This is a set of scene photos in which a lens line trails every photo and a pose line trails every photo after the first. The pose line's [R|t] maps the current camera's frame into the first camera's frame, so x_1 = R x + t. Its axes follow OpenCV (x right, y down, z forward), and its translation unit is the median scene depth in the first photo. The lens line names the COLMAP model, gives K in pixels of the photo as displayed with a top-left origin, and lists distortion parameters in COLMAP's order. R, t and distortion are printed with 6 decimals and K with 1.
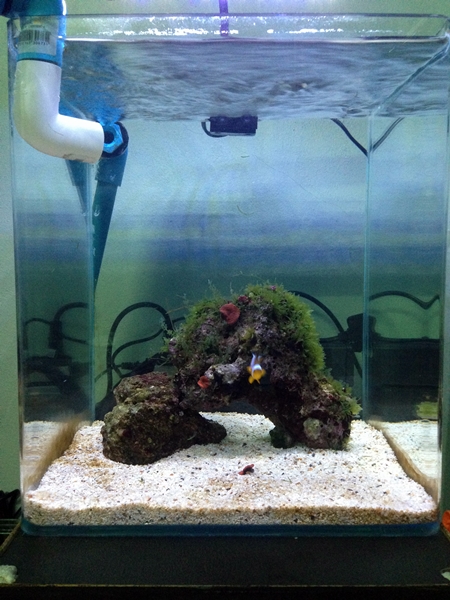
lens RADIAL K [[572.5, 0, 225.0], [0, 572.5, 300.0], [0, 0, 1]] dist [0.124048, -0.000784]
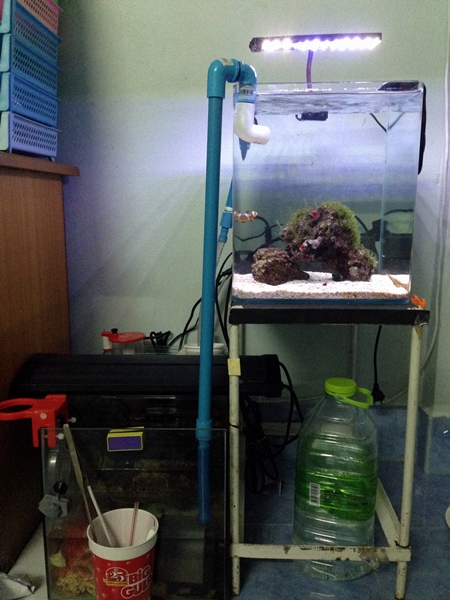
lens RADIAL K [[572.5, 0, 225.0], [0, 572.5, 300.0], [0, 0, 1]] dist [0.124048, -0.000784]
pose [[0.999585, 0.007177, -0.027890, -0.251875], [-0.004483, 0.995422, 0.095468, 0.129170], [0.028448, -0.095304, 0.995042, -1.082136]]
